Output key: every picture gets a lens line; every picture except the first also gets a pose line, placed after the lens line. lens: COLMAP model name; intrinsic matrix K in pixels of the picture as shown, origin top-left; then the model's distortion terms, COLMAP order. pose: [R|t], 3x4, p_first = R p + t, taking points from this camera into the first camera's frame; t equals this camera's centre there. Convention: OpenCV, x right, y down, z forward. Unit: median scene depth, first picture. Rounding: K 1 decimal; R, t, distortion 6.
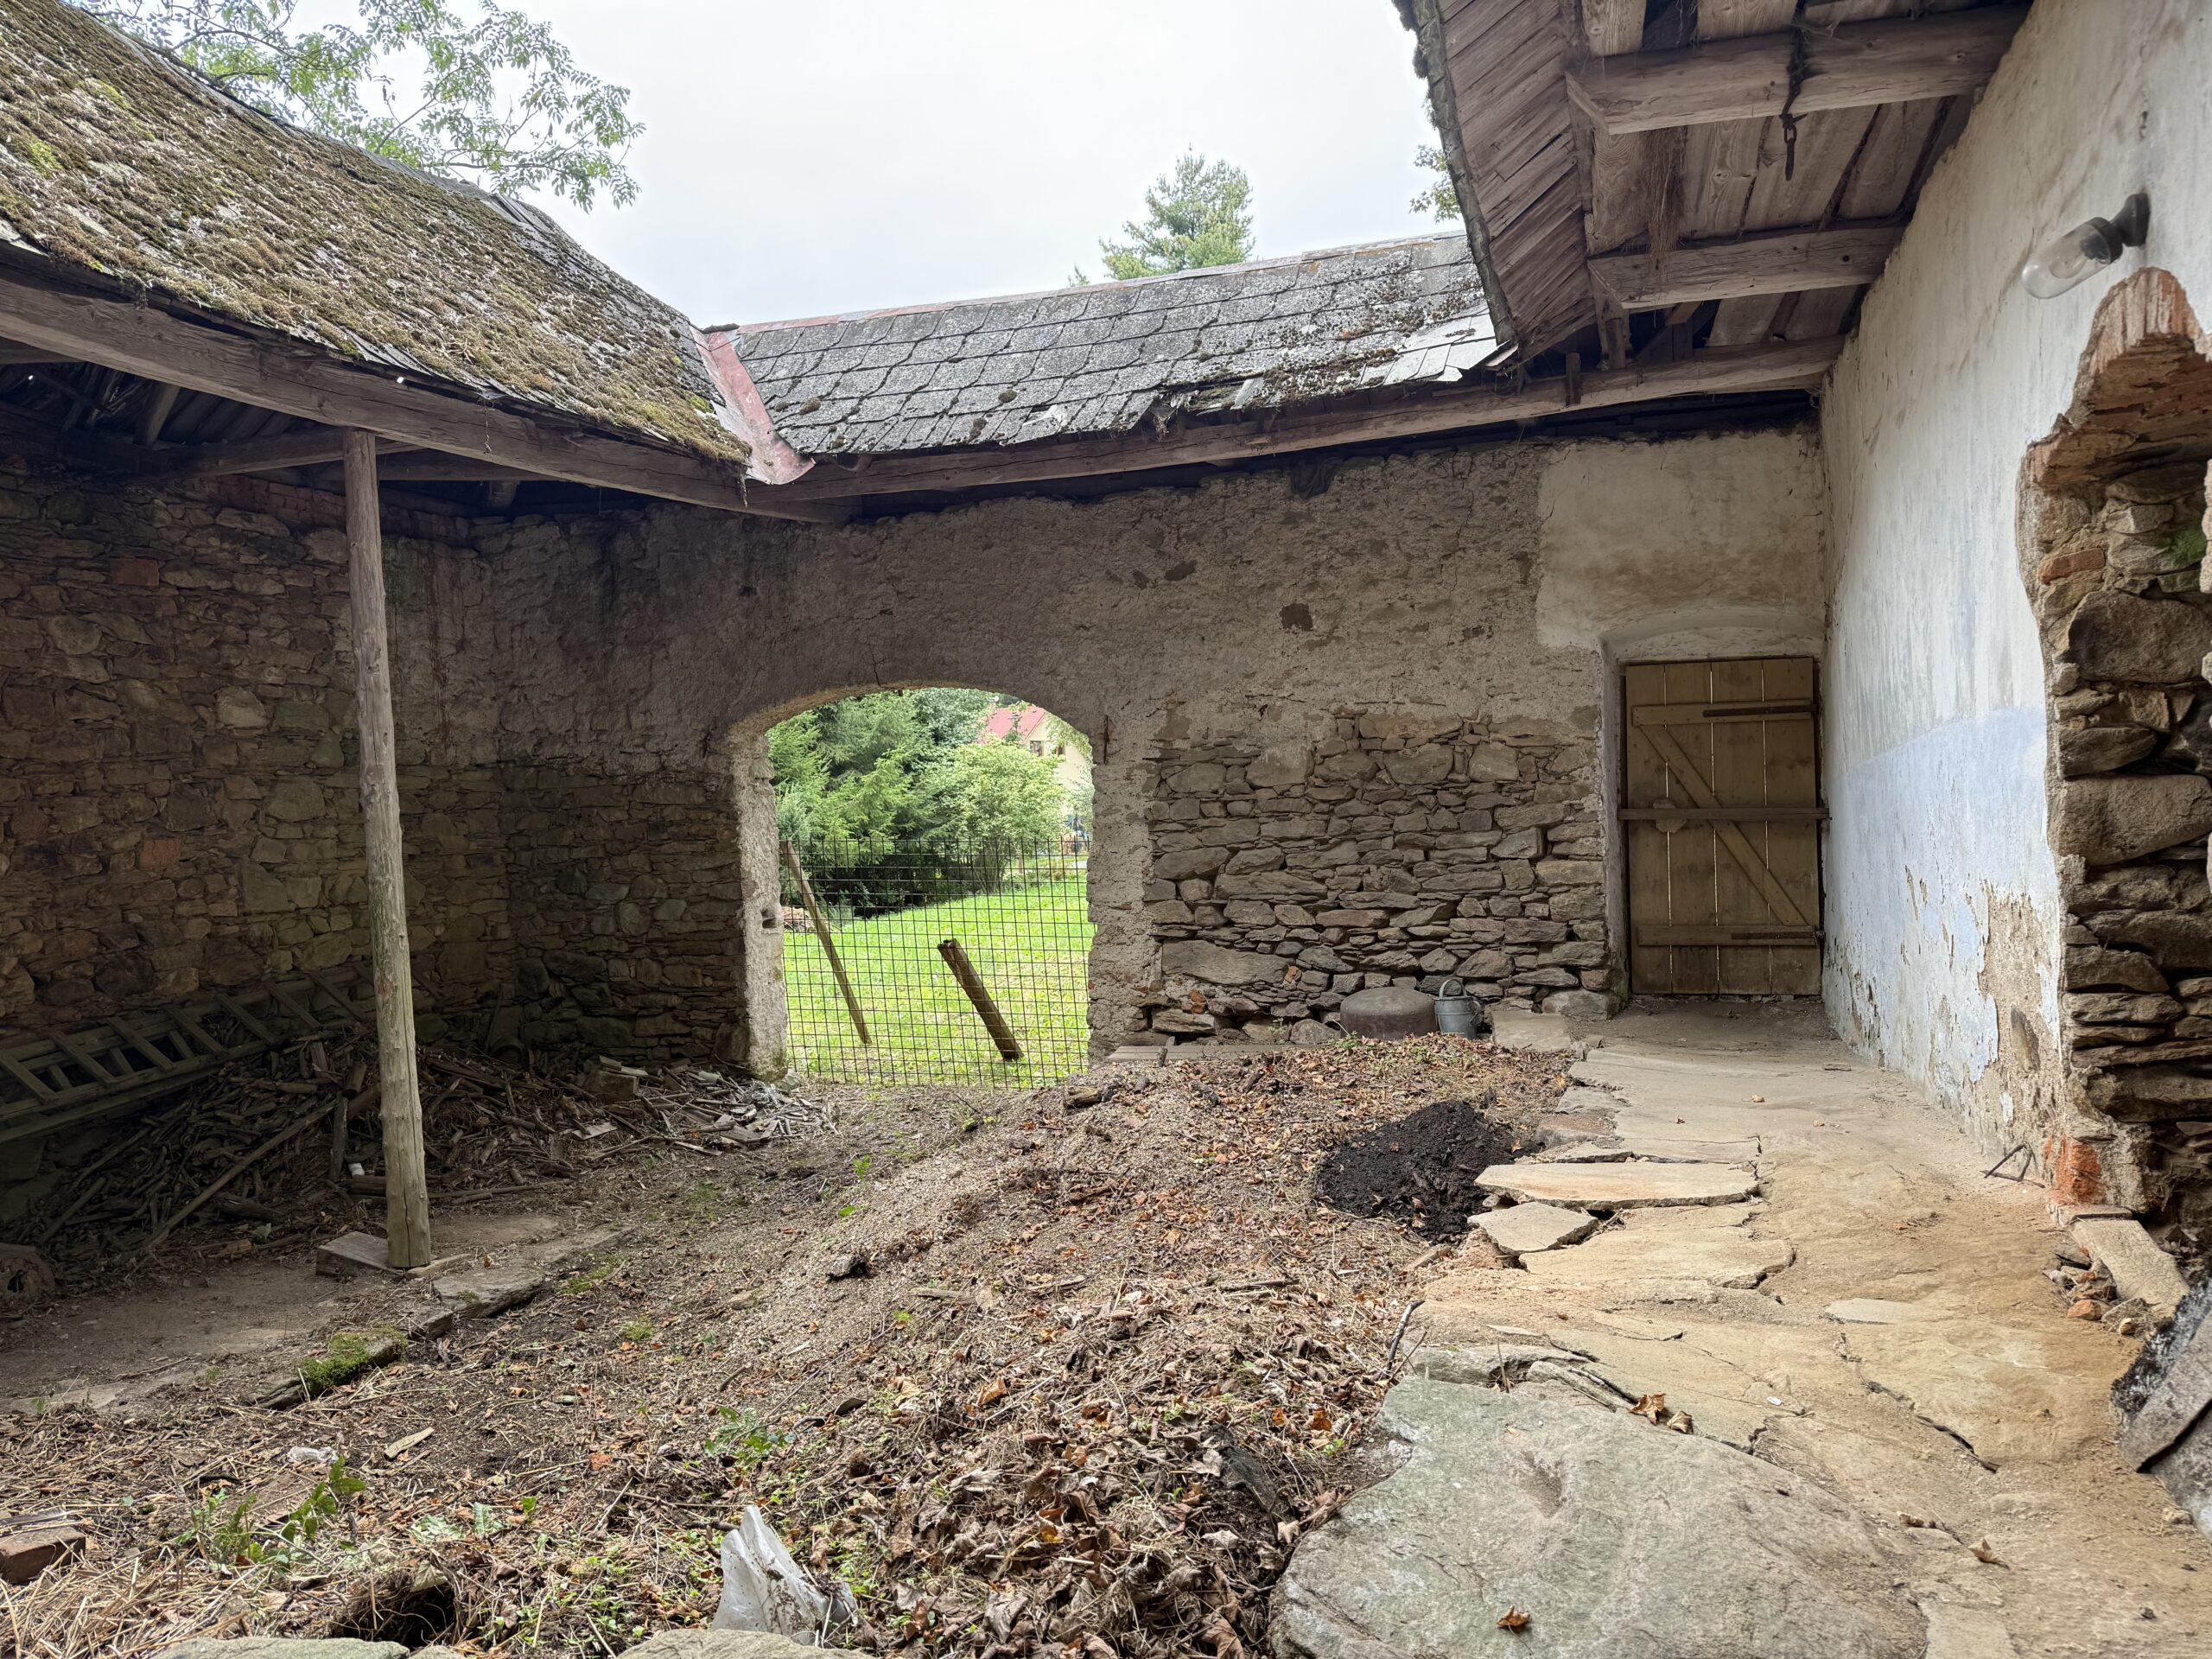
lens RADIAL K [[1535.0, 0, 1104.8], [0, 1535.0, 847.5], [0, 0, 1]] dist [0.001813, -0.022202]
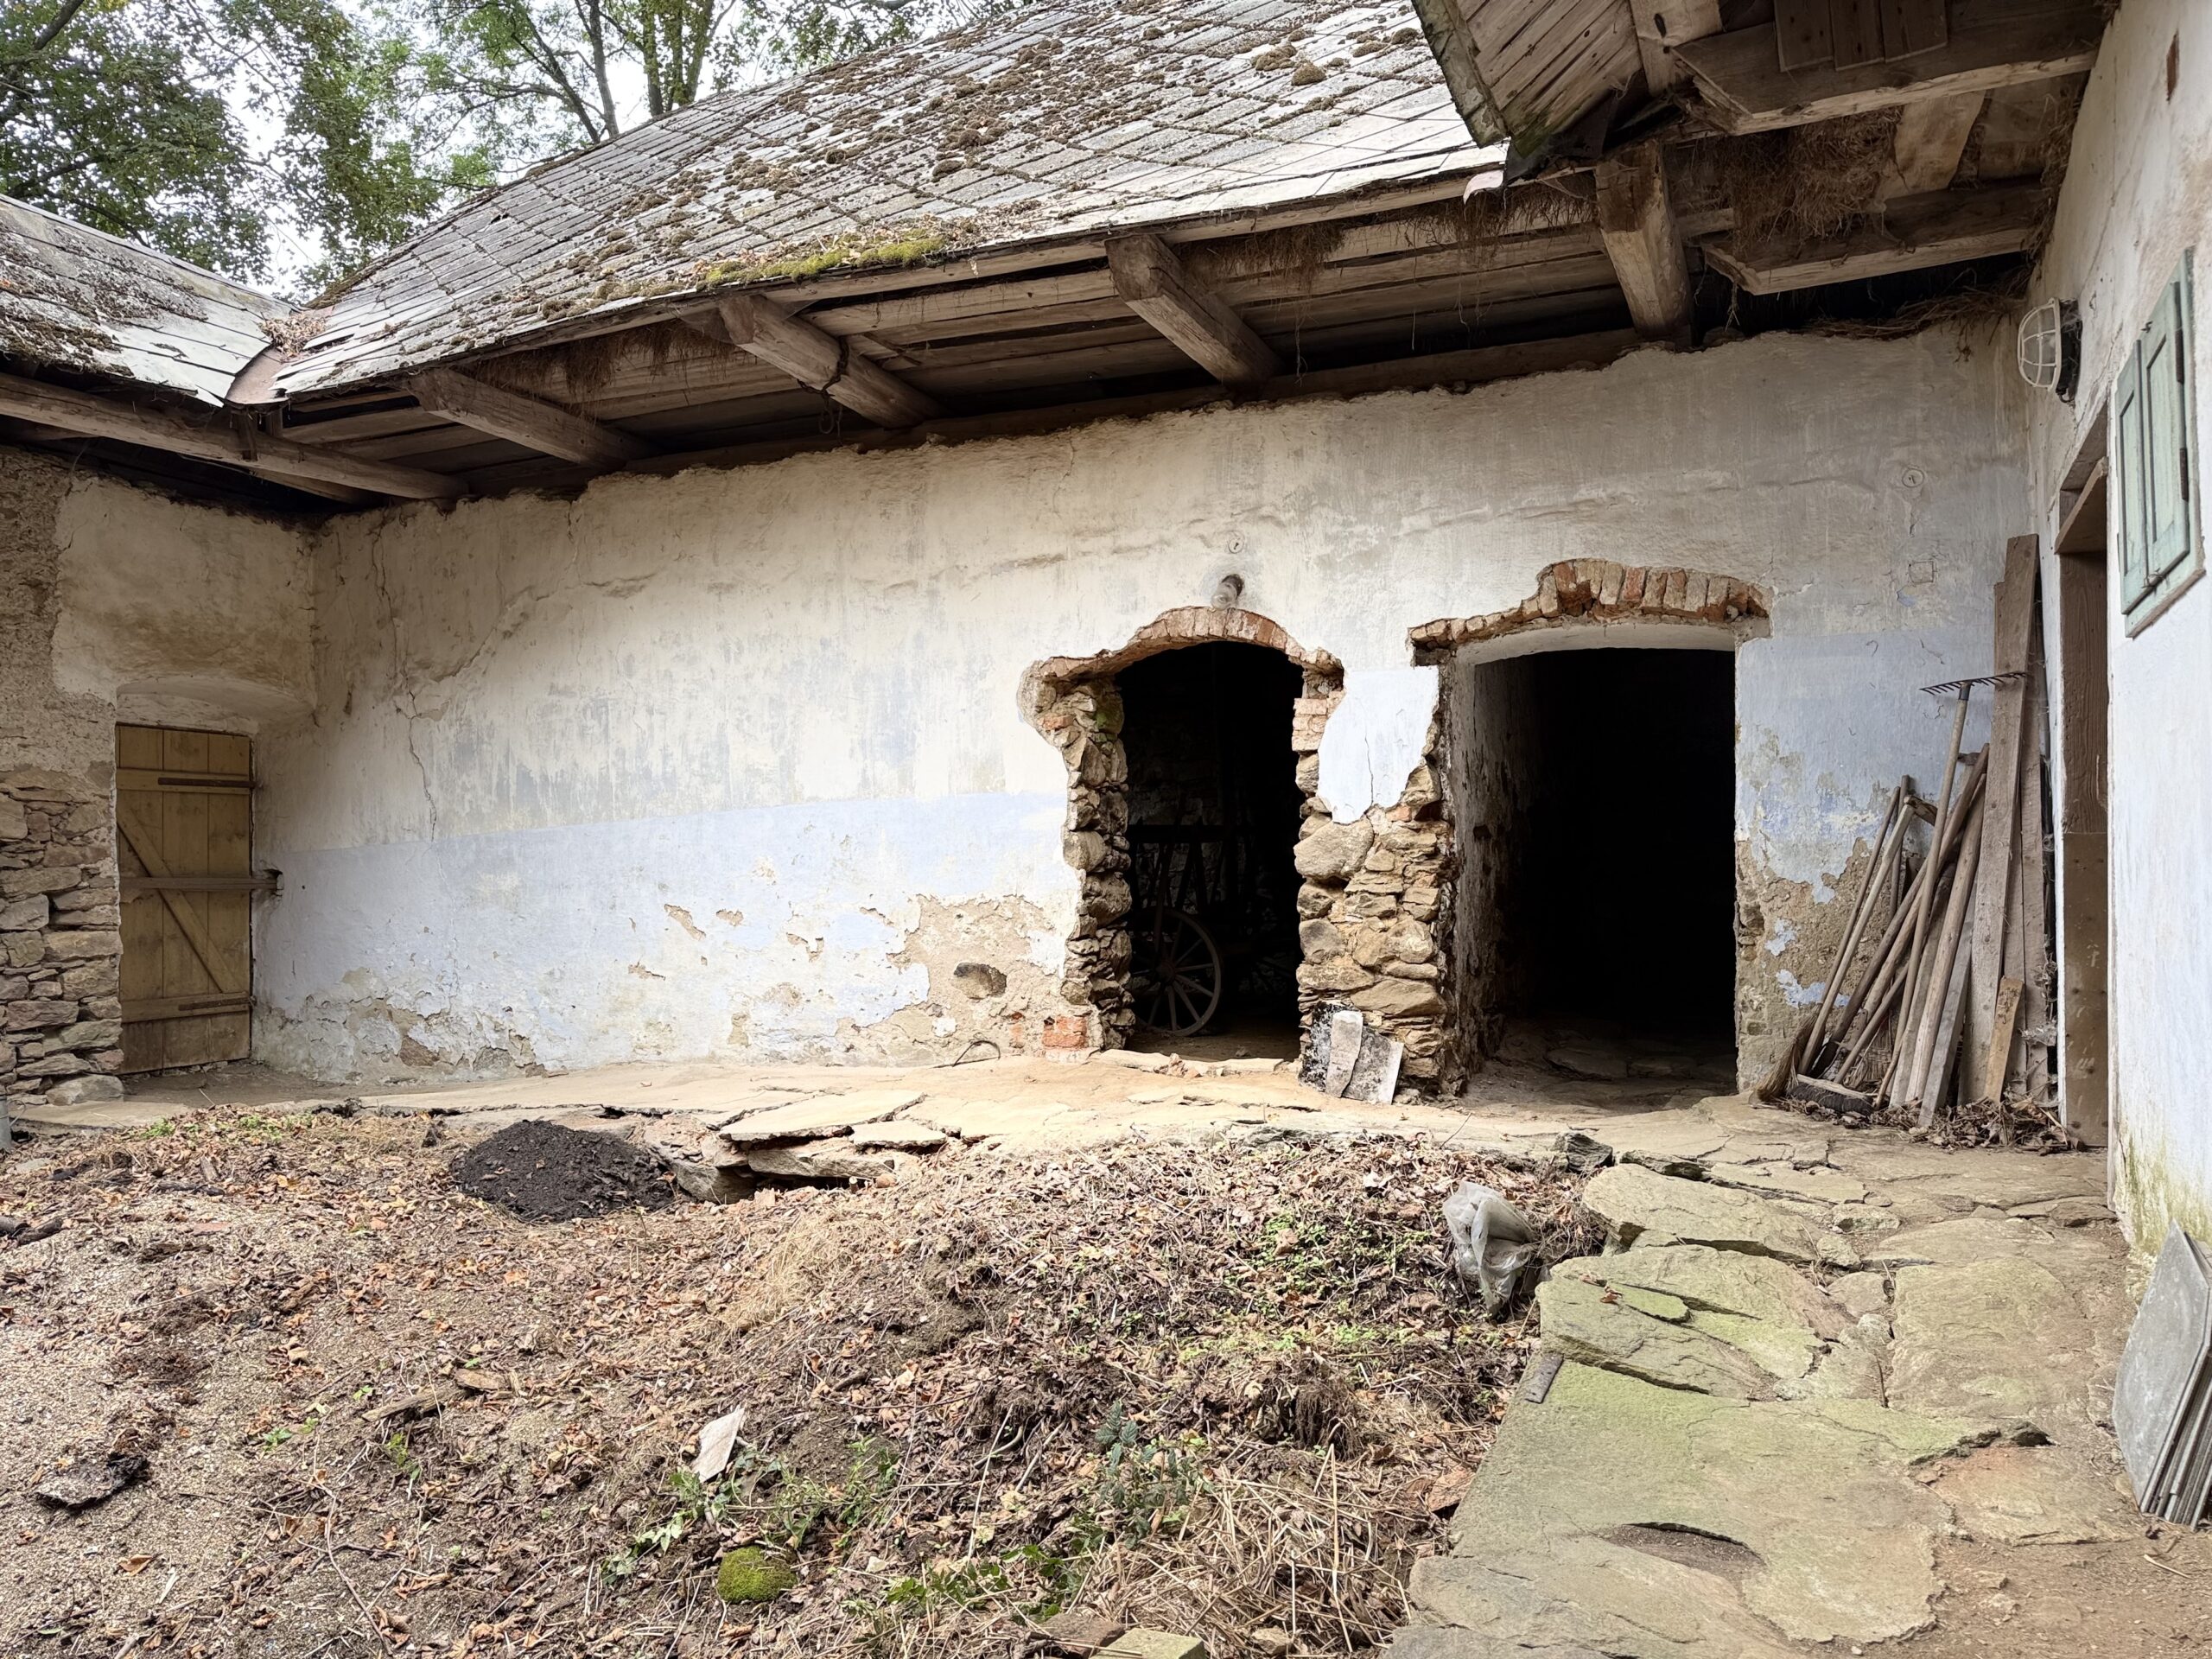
lens RADIAL K [[1508.8, 0, 1072.2], [0, 1508.8, 823.1], [0, 0, 1]] dist [0.105649, -0.103790]
pose [[0.110859, 0.058152, 0.992133, -0.556688], [0.044382, 0.997001, -0.063396, 0.029818], [-0.992845, 0.051061, 0.107946, 0.340043]]
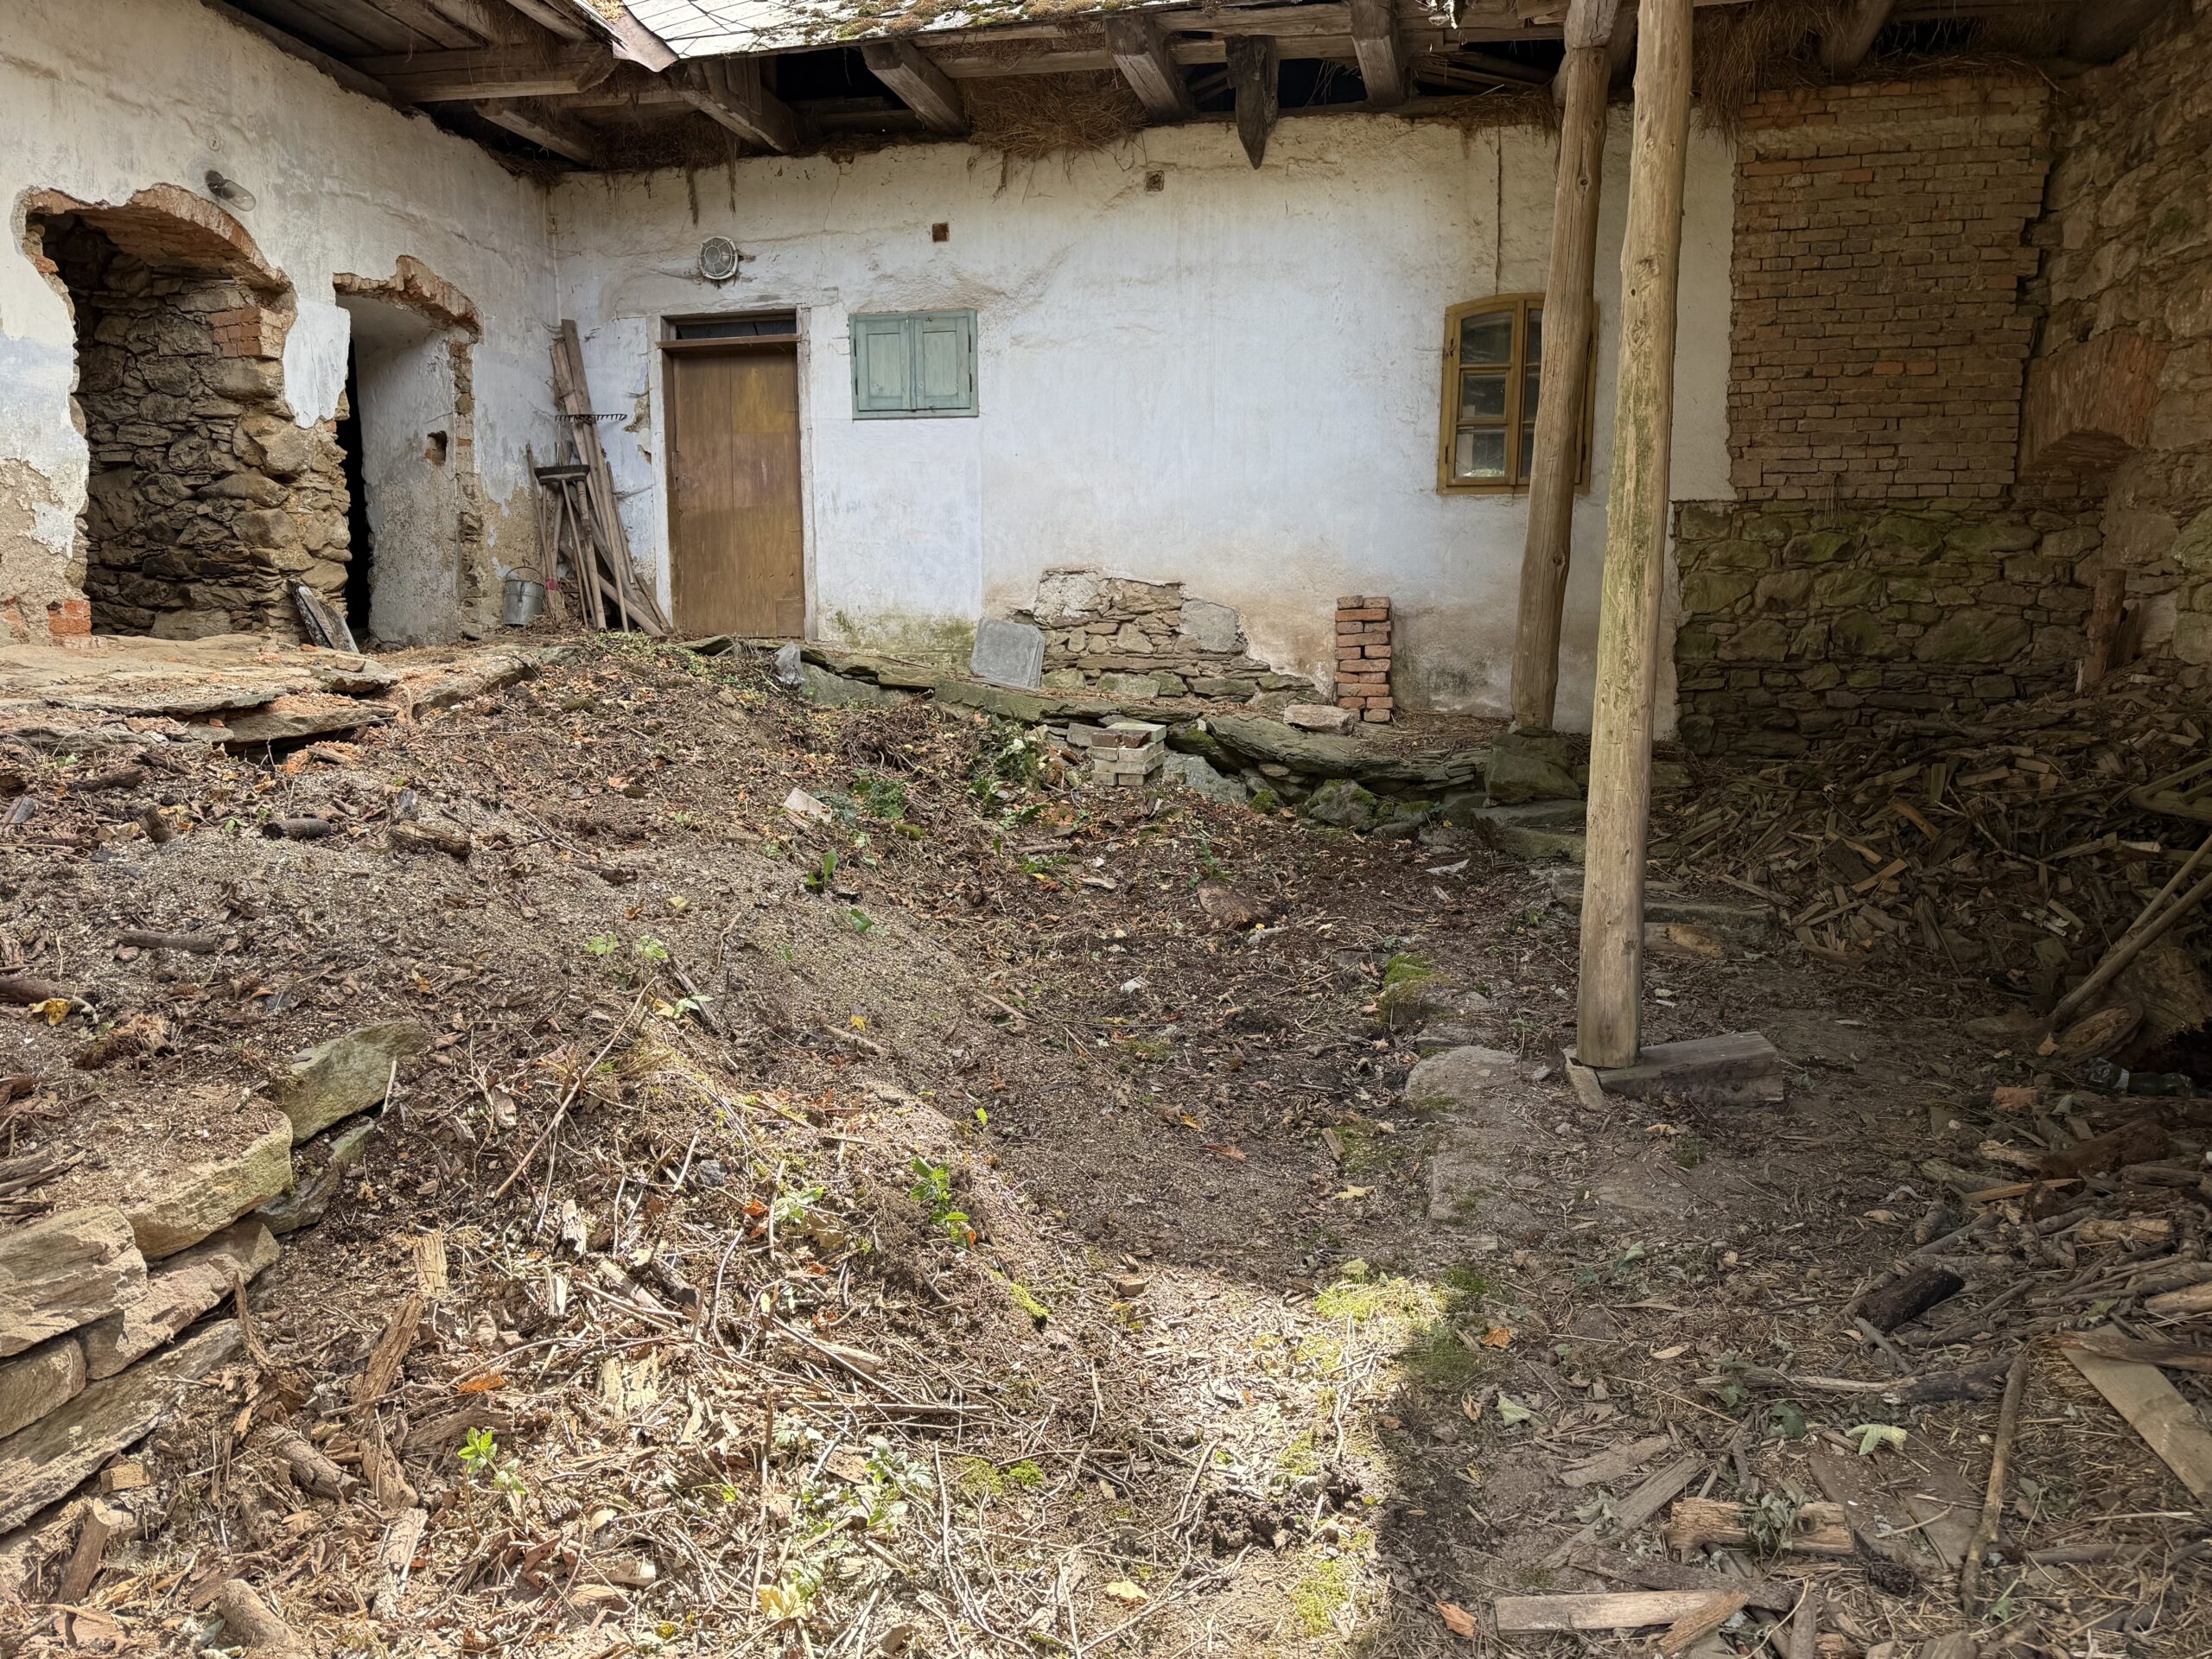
lens RADIAL K [[1508.8, 0, 1072.2], [0, 1508.8, 823.1], [0, 0, 1]] dist [0.105649, -0.103790]
pose [[-0.992724, 0.027047, -0.117338, -0.132453], [0.004904, 0.982721, 0.185030, 0.051457], [0.120315, 0.183108, -0.975703, 1.286016]]
